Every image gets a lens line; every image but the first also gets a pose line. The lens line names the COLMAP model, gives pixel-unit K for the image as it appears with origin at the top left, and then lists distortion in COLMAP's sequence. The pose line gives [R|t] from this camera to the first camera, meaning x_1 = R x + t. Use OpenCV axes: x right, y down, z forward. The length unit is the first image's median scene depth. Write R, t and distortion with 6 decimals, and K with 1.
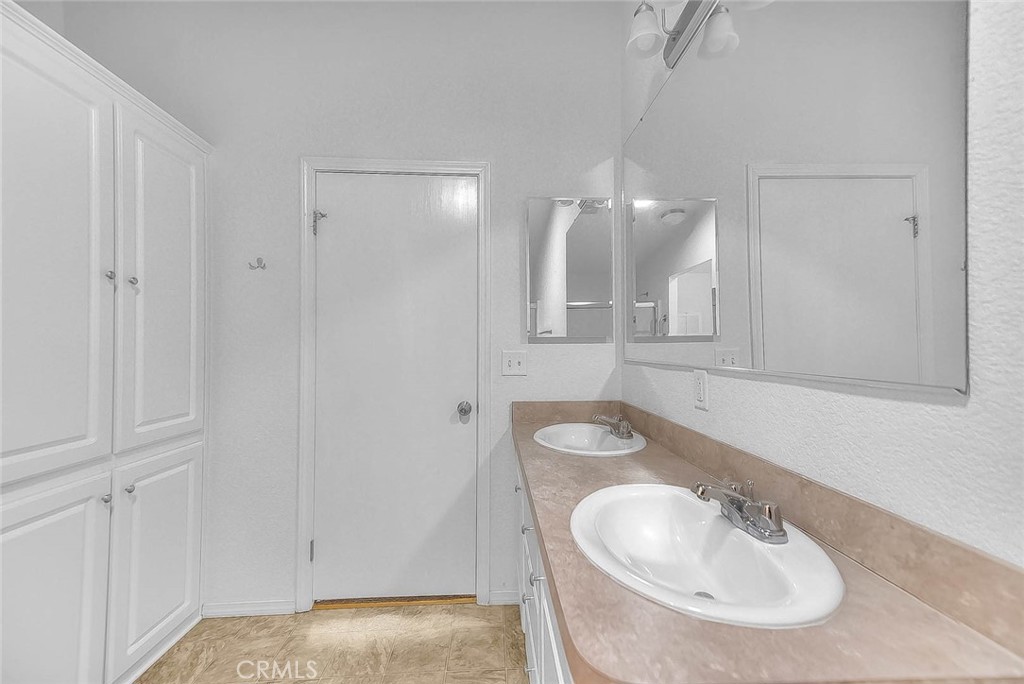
lens RADIAL K [[405.5, 0, 510.9], [0, 405.5, 340.9], [0, 0, 1]] dist [0.027563, -0.000767]
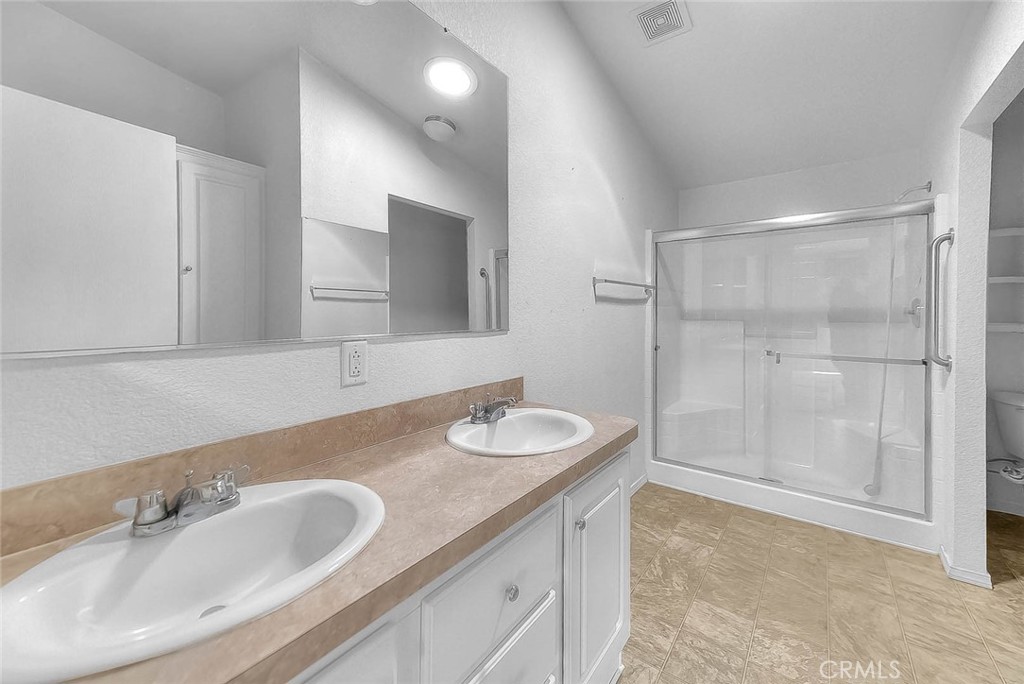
lens RADIAL K [[405.5, 0, 521.6], [0, 405.5, 318.1], [0, 0, 1]] dist [0.027563, -0.000767]
pose [[-0.781662, -0.006447, 0.623669, -0.392274], [-0.006552, 0.999976, 0.002125, 0.015404], [-0.623668, -0.002425, -0.781686, 1.522823]]
